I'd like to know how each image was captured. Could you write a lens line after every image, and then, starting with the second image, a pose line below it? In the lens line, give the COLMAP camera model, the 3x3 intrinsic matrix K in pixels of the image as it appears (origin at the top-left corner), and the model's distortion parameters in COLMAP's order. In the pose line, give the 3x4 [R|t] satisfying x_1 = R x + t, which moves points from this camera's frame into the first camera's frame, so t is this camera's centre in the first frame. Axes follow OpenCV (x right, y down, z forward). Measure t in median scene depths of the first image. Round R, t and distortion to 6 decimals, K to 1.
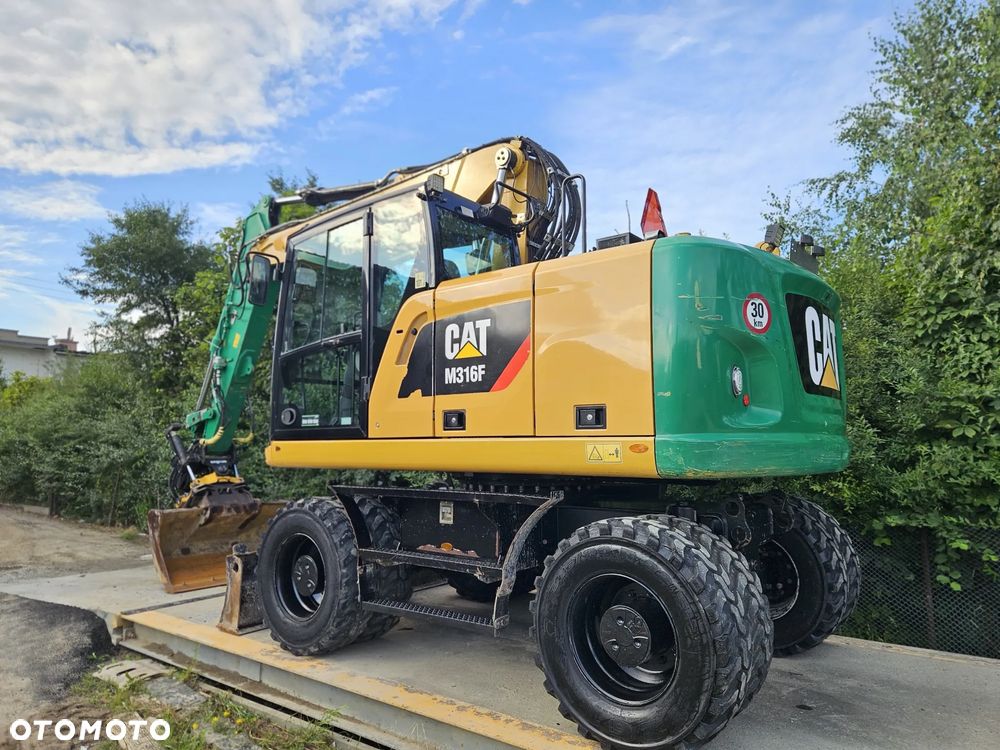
lens RADIAL K [[672.5, 0, 500.0], [0, 672.5, 375.0], [0, 0, 1]] dist [0.062251, -0.049060]
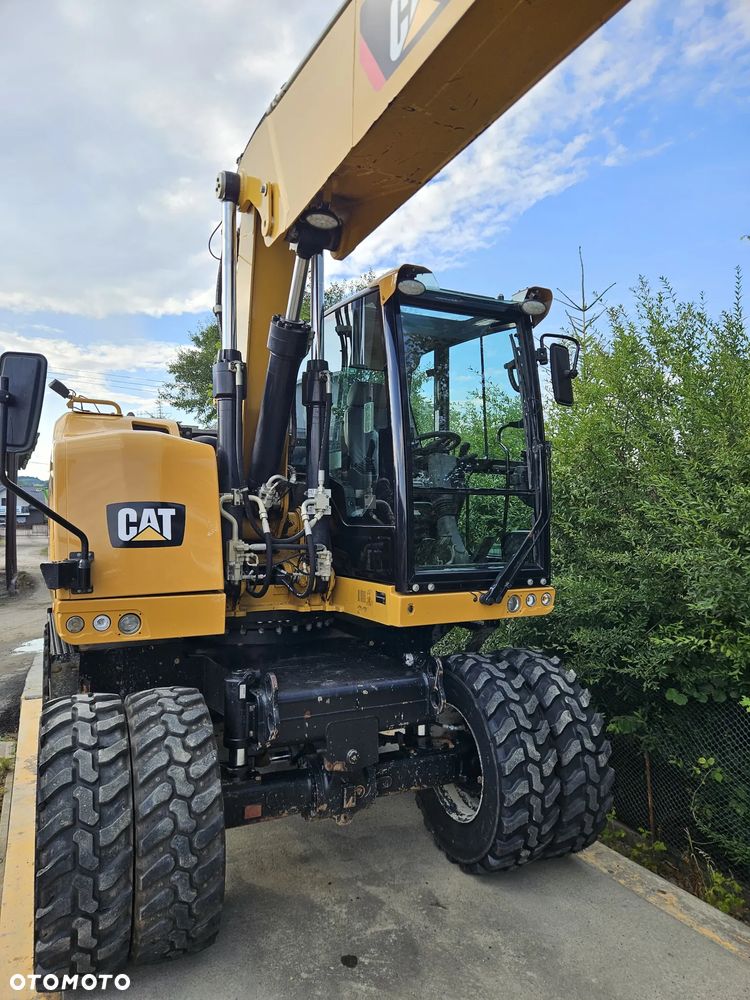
lens RADIAL K [[677.5, 0, 376.0], [0, 677.5, 498.9], [0, 0, 1]] dist [0.061689, -0.045559]
pose [[0.896093, -0.011431, -0.443719, 0.744297], [0.044091, 0.997017, 0.063356, -0.059099], [0.441671, -0.076336, 0.893924, 0.345598]]
